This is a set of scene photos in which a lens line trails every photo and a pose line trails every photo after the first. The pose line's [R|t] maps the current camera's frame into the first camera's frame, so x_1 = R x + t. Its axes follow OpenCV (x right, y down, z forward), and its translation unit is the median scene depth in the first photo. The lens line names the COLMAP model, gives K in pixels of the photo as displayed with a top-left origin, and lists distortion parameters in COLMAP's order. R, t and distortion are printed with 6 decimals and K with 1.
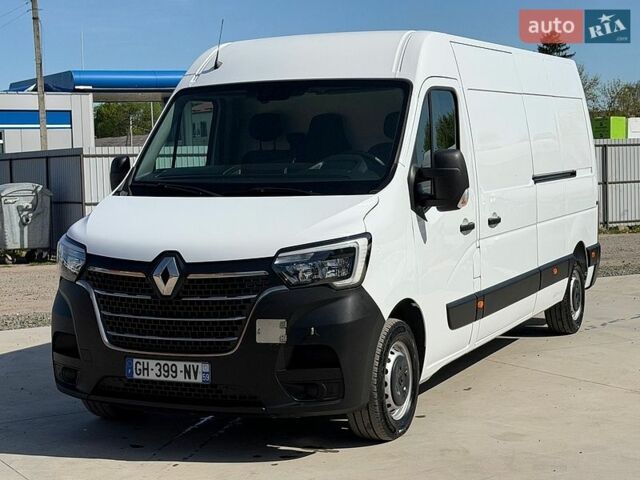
lens RADIAL K [[1217.9, 0, 326.4], [0, 1217.9, 252.4], [0, 0, 1]] dist [0.108561, 0.000000]
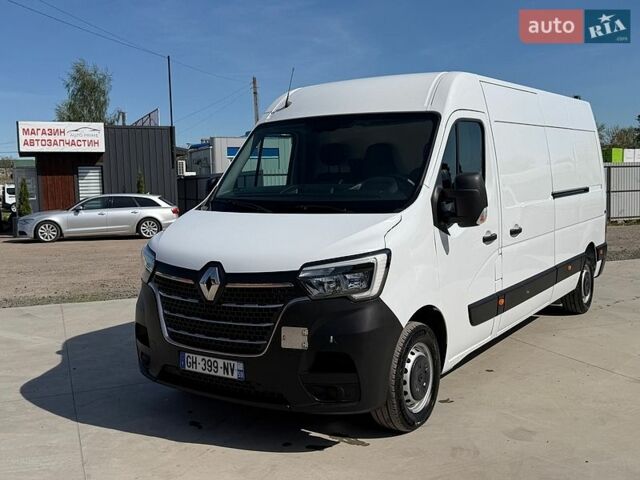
lens RADIAL K [[698.7, 0, 320.0], [0, 698.7, 244.5], [0, 0, 1]] dist [0.084201, 0.000000]
pose [[0.987082, 0.017129, -0.159300, 0.074040], [-0.013521, 0.999628, 0.023704, -0.034116], [0.159647, -0.021243, 0.986946, 0.363554]]
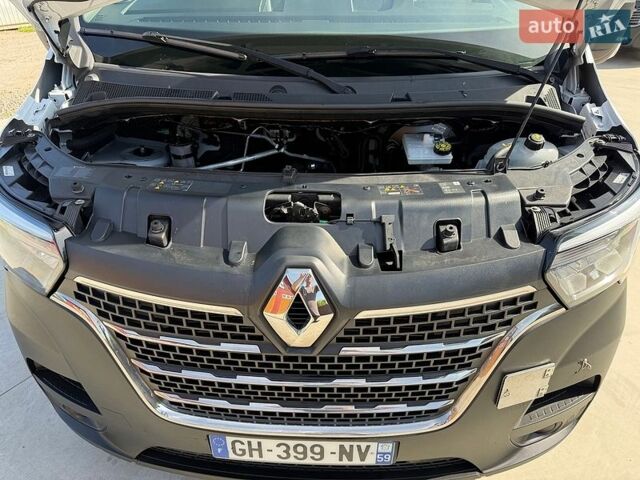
lens RADIAL K [[463.2, 0, 317.6], [0, 463.2, 241.2], [0, 0, 1]] dist [-0.000965, -0.004261]
pose [[0.927531, -0.188268, 0.322864, -0.170689], [0.016578, 0.883734, 0.467696, -0.078689], [-0.373378, -0.428450, 0.822812, 0.862580]]
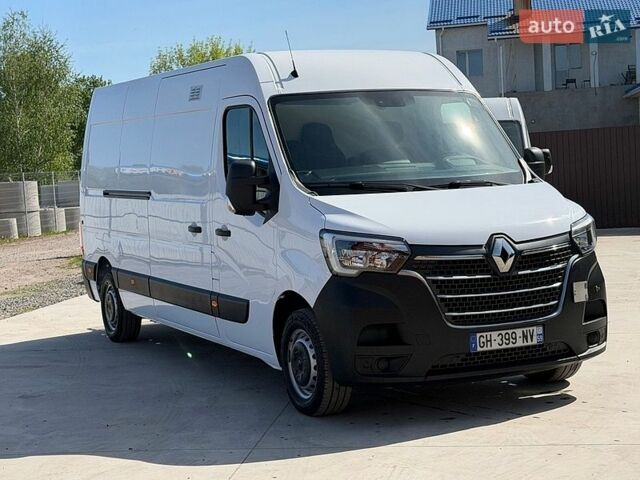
lens RADIAL K [[1217.9, 0, 306.5], [0, 1217.9, 247.2], [0, 0, 1]] dist [0.108561, 0.000000]
pose [[0.652133, -0.064474, 0.755358, -1.089694], [0.096722, 0.995310, 0.001451, -0.006966], [-0.751909, 0.072114, 0.655311, 0.390259]]
